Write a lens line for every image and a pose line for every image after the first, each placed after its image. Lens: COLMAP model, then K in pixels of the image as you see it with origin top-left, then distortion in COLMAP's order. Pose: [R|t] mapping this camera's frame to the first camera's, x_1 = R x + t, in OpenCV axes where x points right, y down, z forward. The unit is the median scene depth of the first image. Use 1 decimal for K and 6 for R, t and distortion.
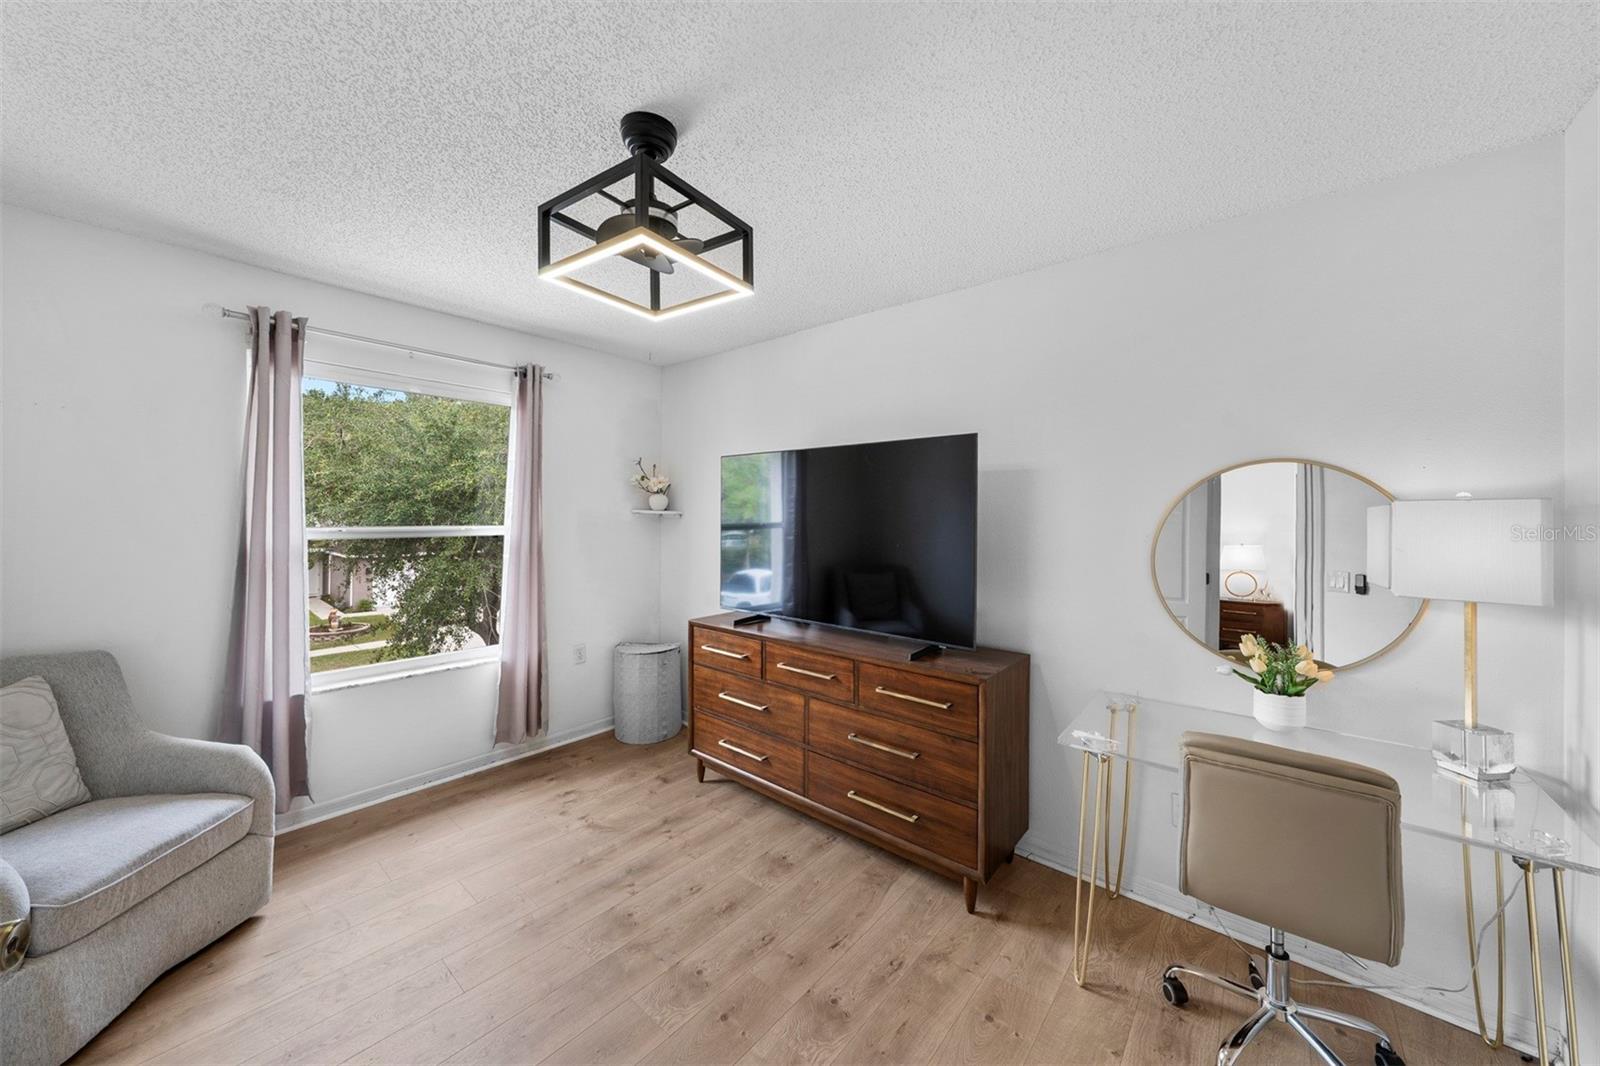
lens RADIAL K [[549.3, 0, 805.0], [0, 549.3, 520.8], [0, 0, 1]] dist [-0.001818, -0.000576]
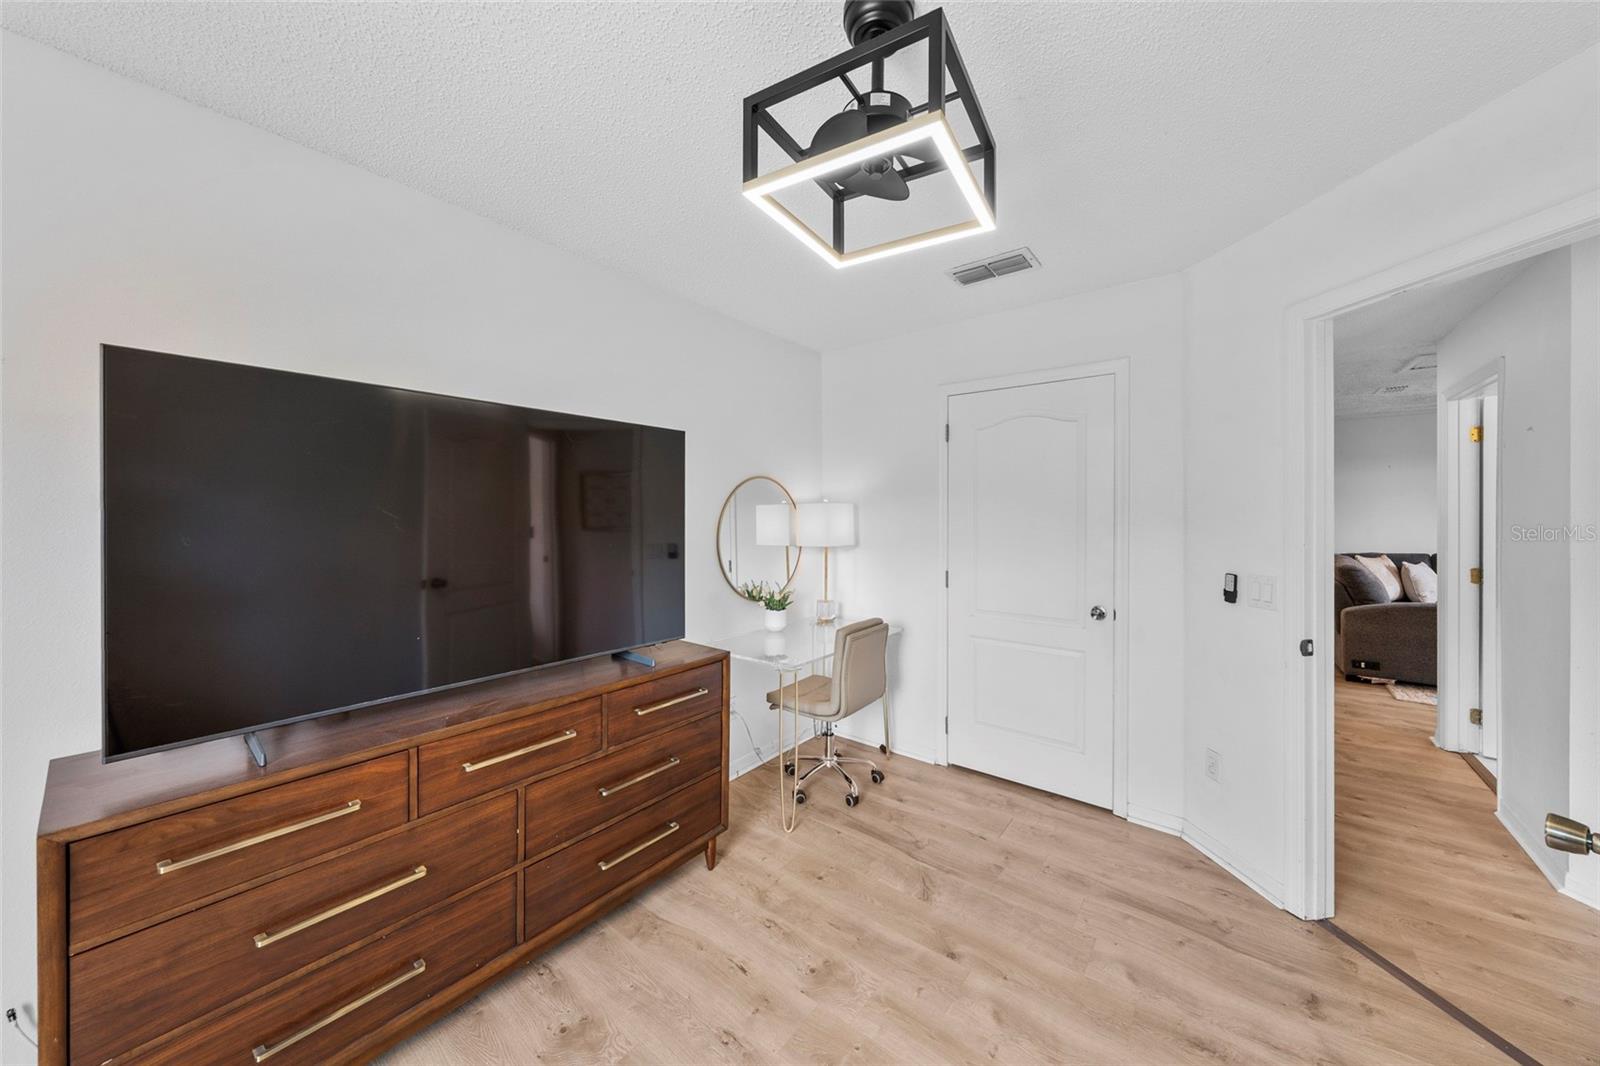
lens RADIAL K [[549.3, 0, 804.7], [0, 549.3, 520.8], [0, 0, 1]] dist [-0.001818, -0.000576]
pose [[-0.023125, -0.024018, 0.999444, -0.856751], [-0.002146, 0.999710, 0.023975, -0.015302], [-0.999730, -0.001590, -0.023170, 0.907167]]
